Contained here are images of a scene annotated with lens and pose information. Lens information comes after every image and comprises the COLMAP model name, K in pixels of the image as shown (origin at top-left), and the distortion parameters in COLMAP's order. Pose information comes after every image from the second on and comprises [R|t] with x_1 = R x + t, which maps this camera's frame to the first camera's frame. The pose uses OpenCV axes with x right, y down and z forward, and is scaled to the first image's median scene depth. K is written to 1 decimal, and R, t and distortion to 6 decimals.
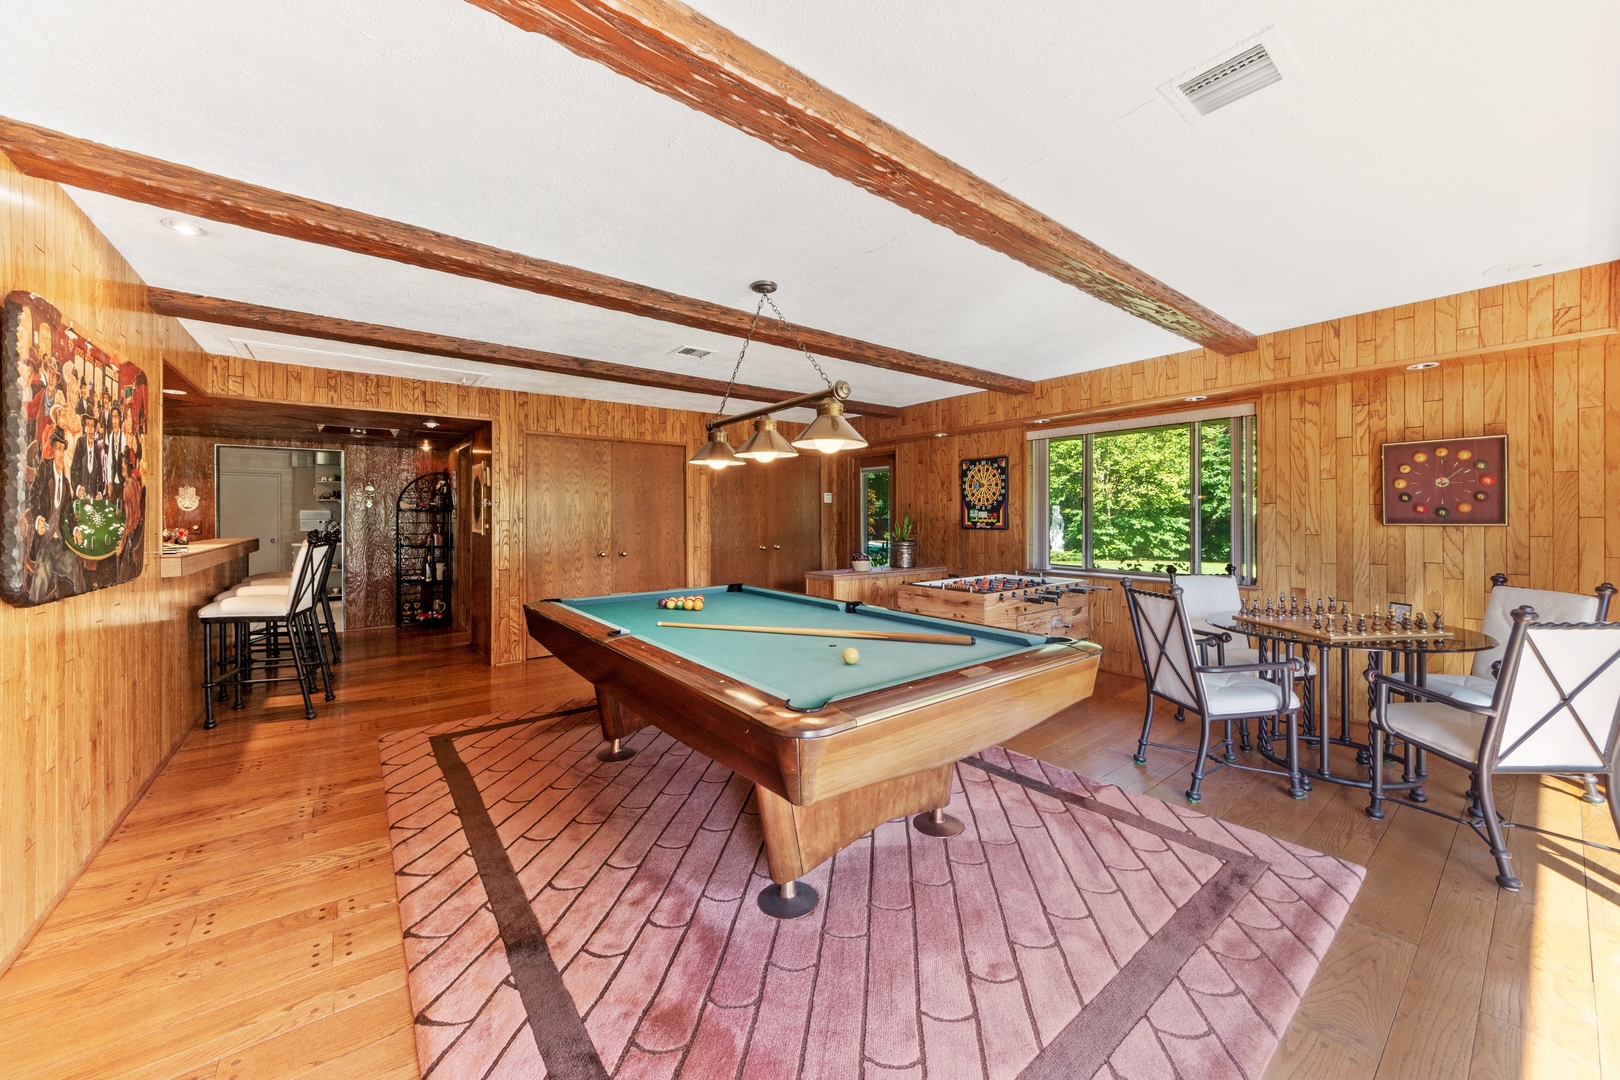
lens RADIAL K [[594.1, 0, 810.7], [0, 594.1, 523.6], [0, 0, 1]] dist [0.002484, 0.000936]
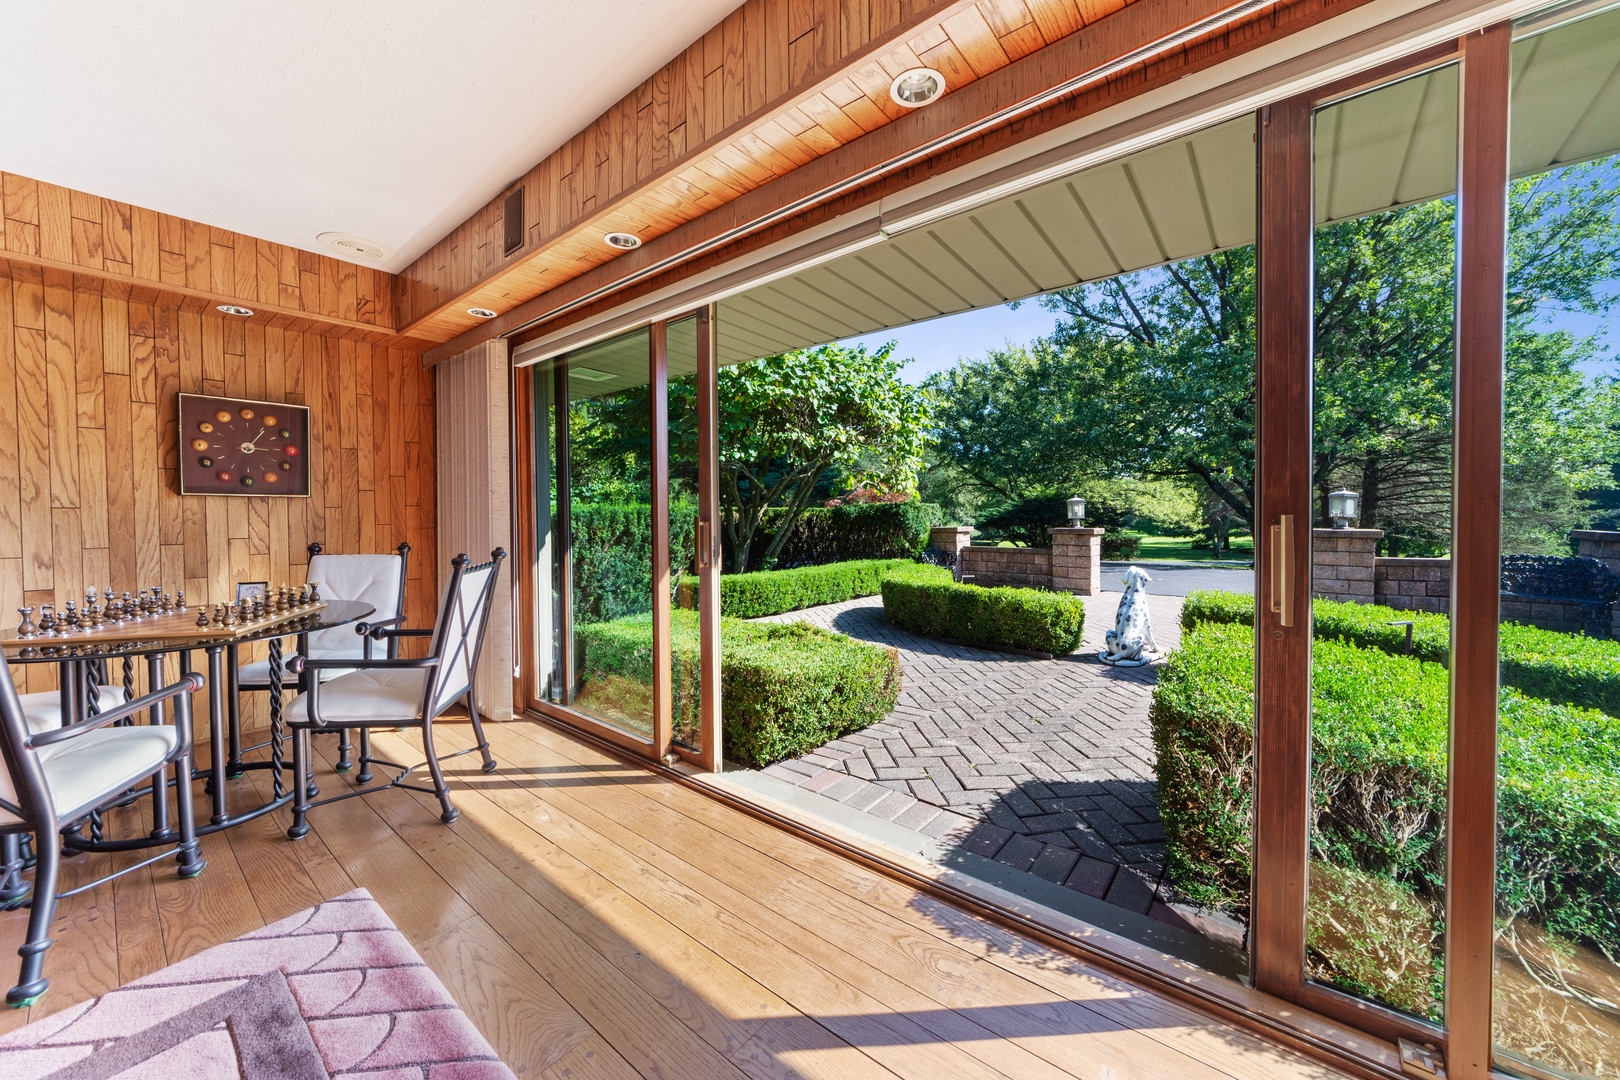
lens RADIAL K [[594.1, 0, 809.8], [0, 594.1, 526.3], [0, 0, 1]] dist [0.002484, 0.000936]
pose [[-0.216968, -0.013019, 0.976092, -0.005221], [0.014076, 0.999765, 0.016463, 0.046797], [-0.976077, 0.017311, -0.216734, 0.373349]]
